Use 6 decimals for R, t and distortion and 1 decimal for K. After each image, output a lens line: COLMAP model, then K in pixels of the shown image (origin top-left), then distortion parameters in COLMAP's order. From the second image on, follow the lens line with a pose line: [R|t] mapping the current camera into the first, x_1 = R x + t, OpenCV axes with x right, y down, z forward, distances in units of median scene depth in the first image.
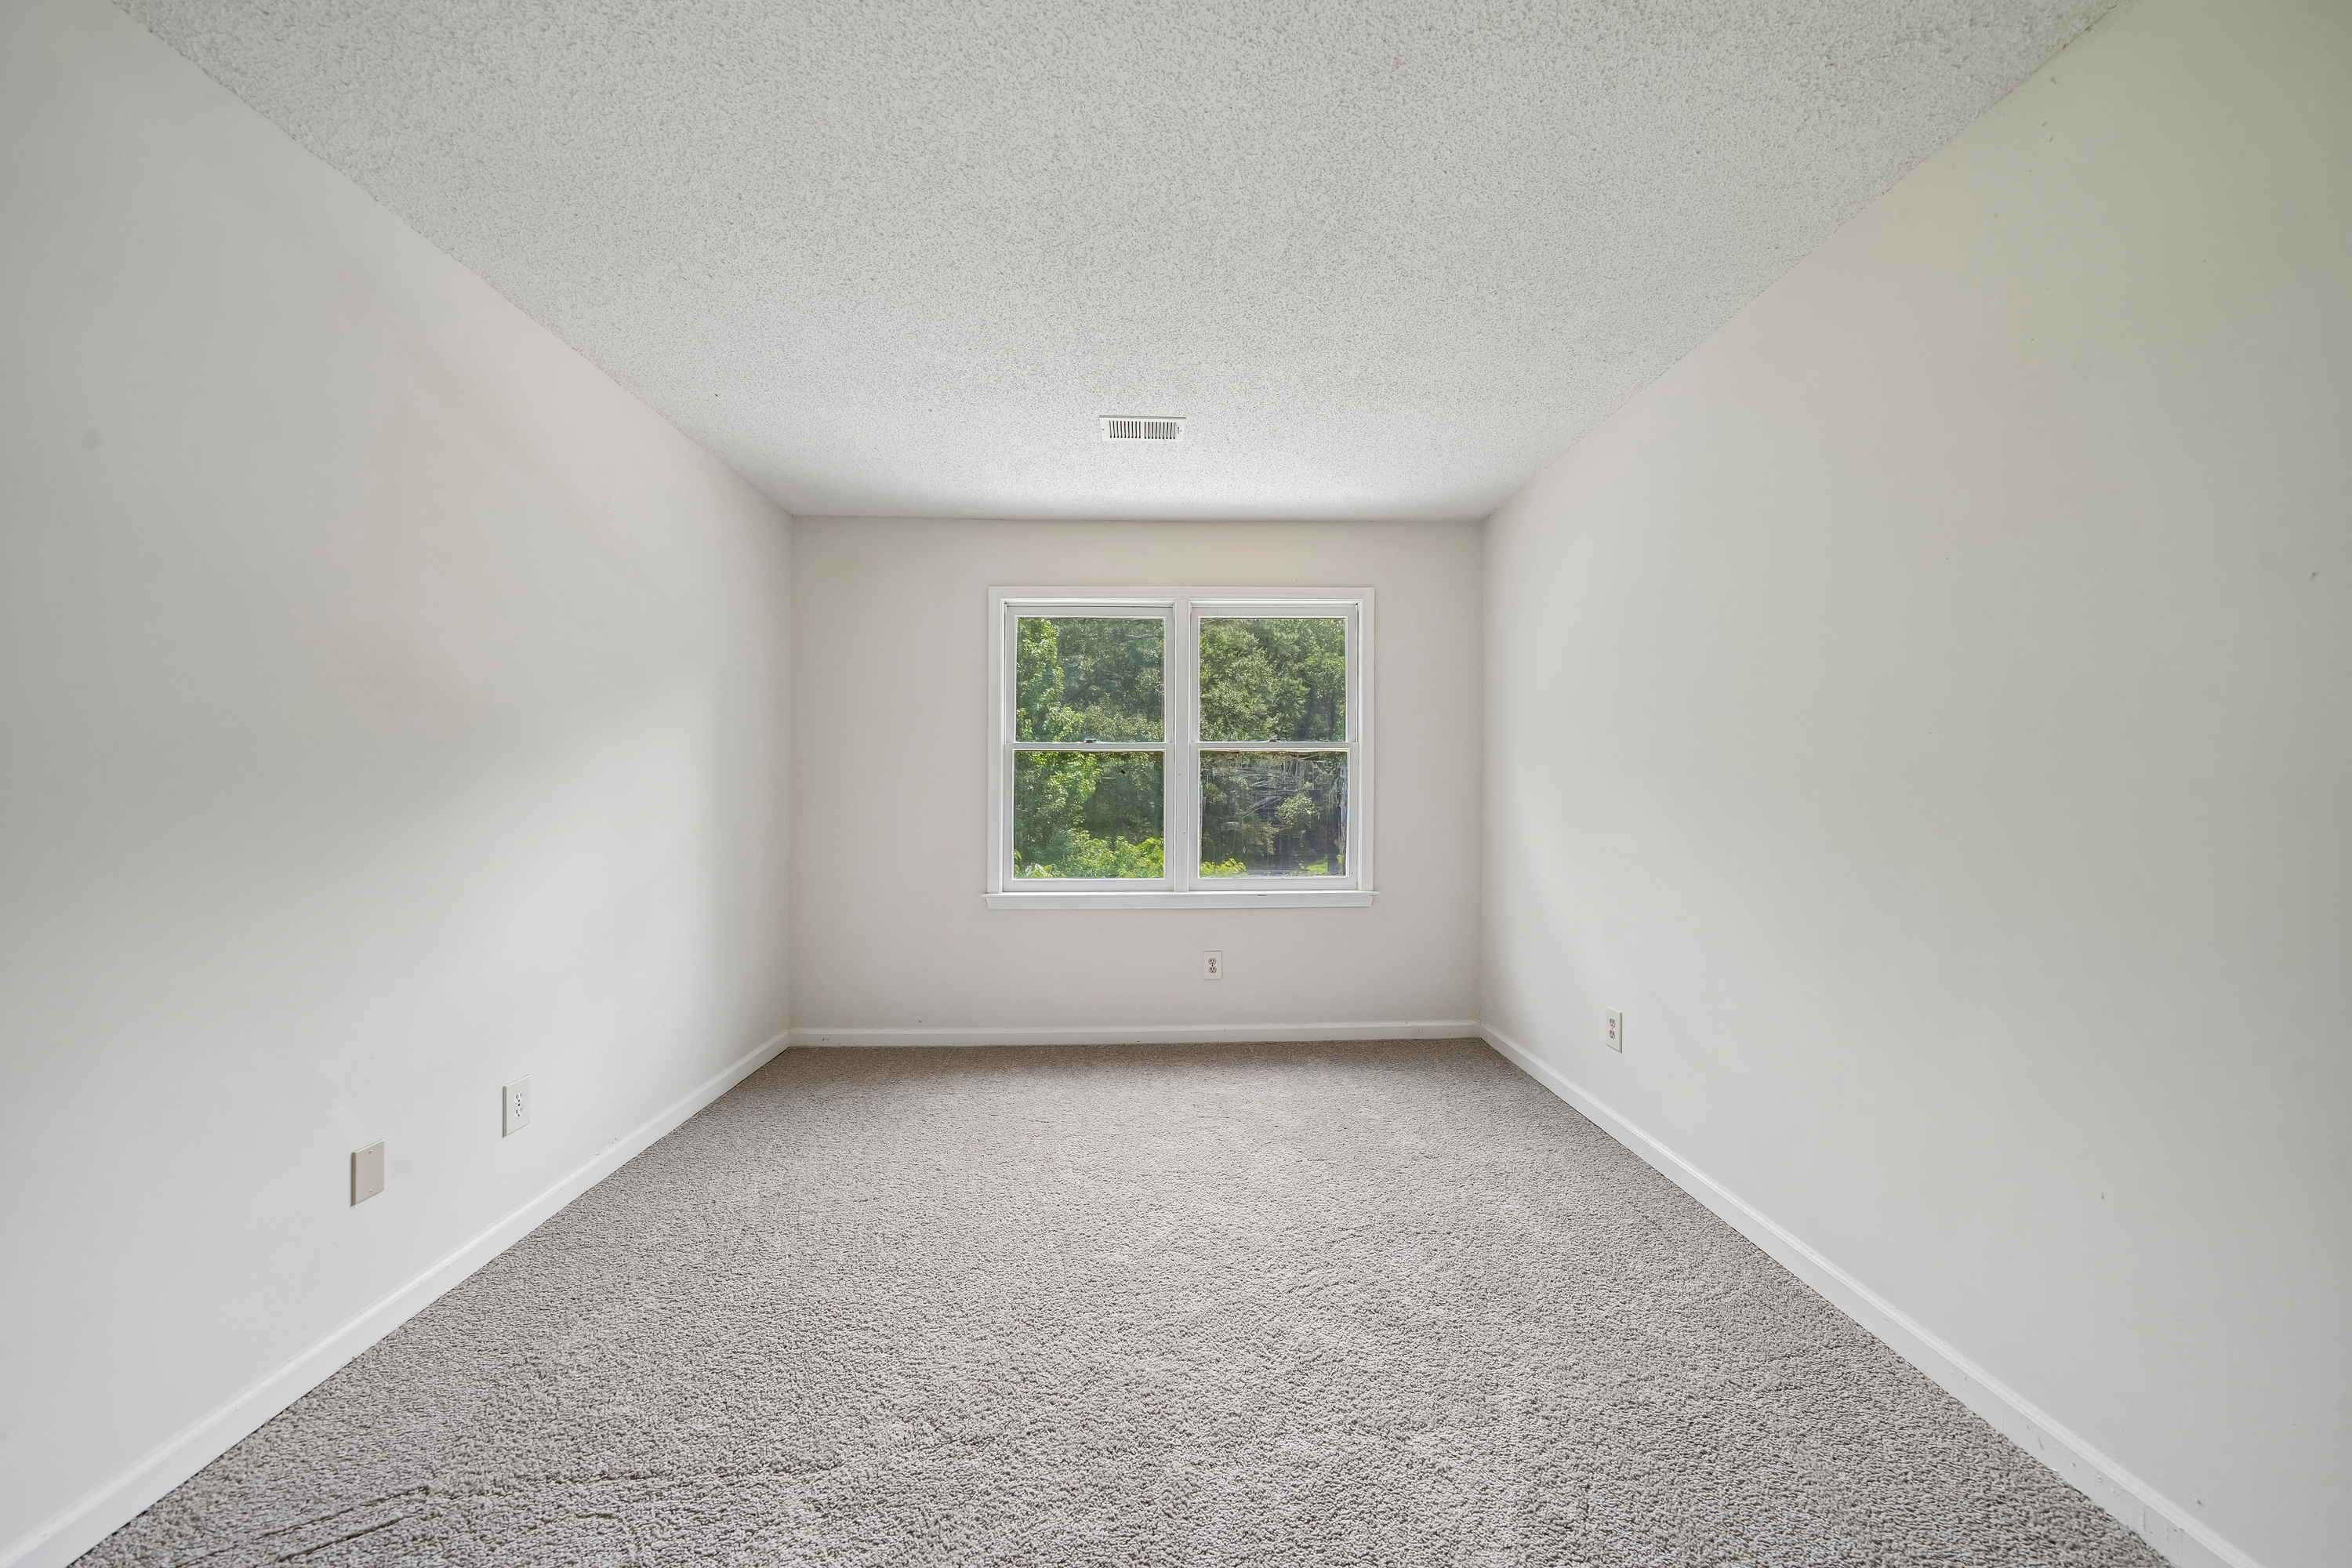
lens RADIAL K [[828.9, 0, 1179.0], [0, 828.9, 783.9], [0, 0, 1]] dist [-0.006919, -0.000021]
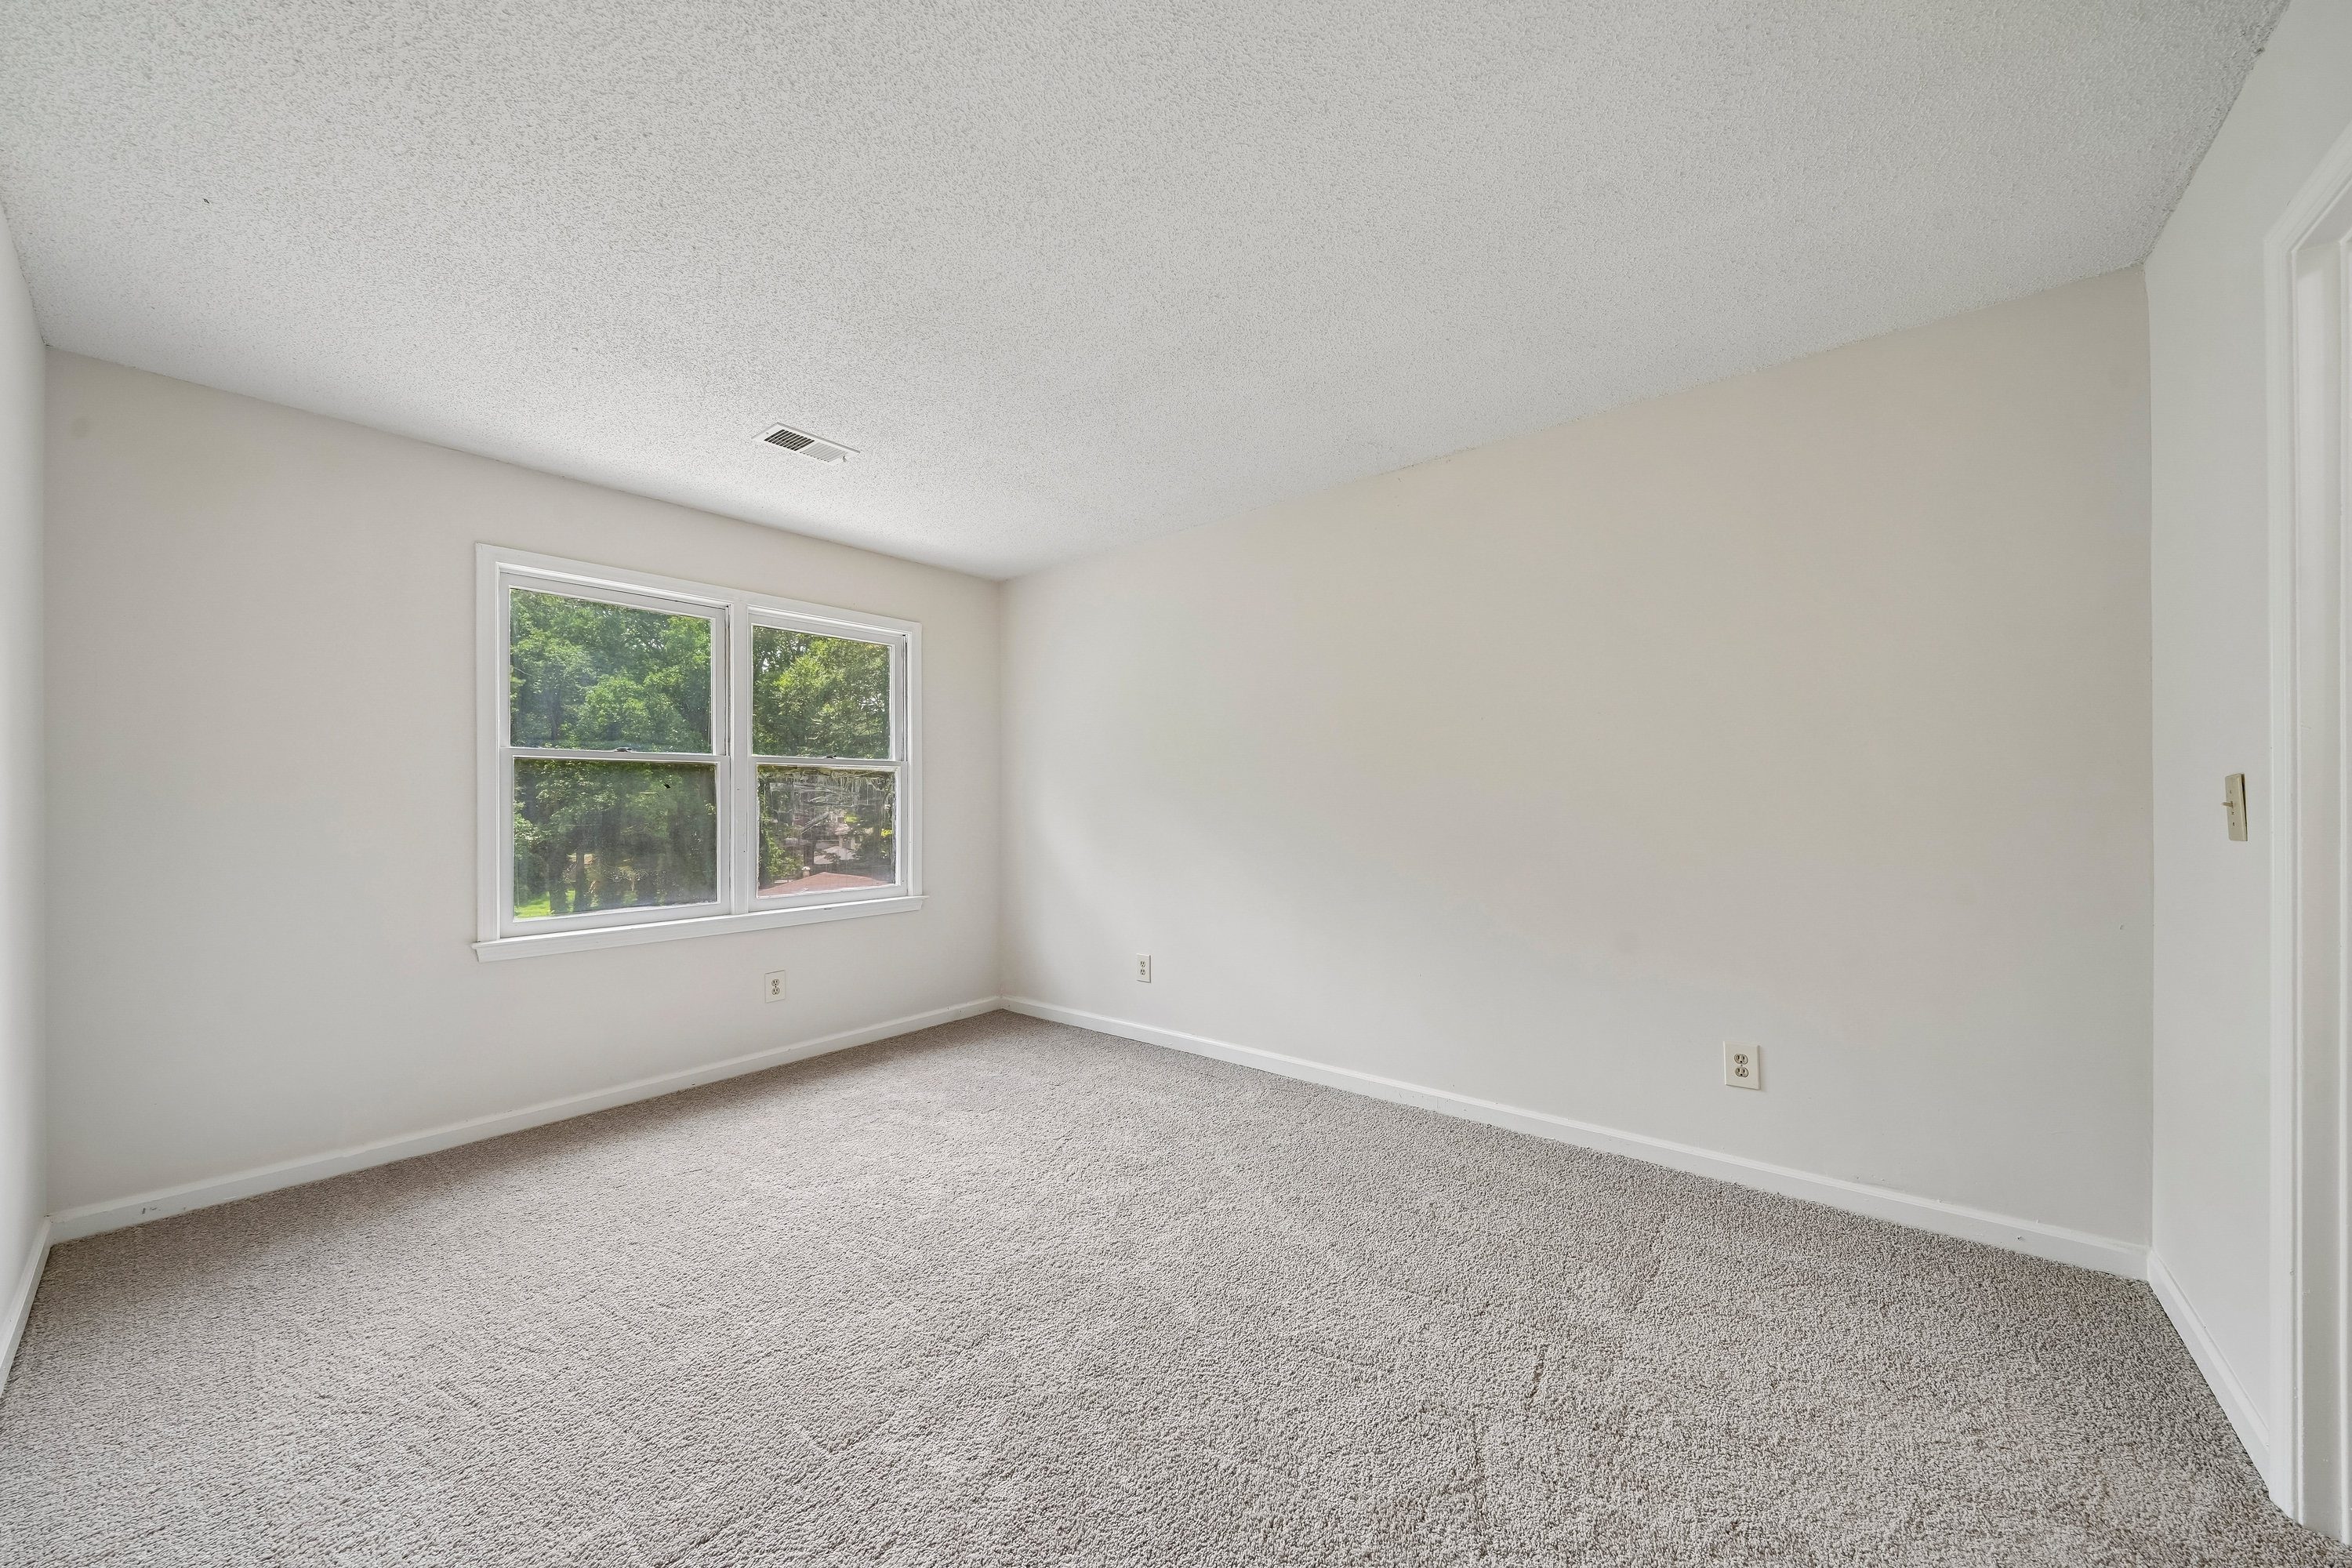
lens RADIAL K [[828.9, 0, 1219.4], [0, 828.9, 802.8], [0, 0, 1]] dist [-0.006919, -0.000021]
pose [[0.632679, -0.003632, 0.774406, -0.386918], [0.001984, 0.999993, 0.003070, 0.001691], [-0.774412, -0.000406, 0.632682, -0.015667]]
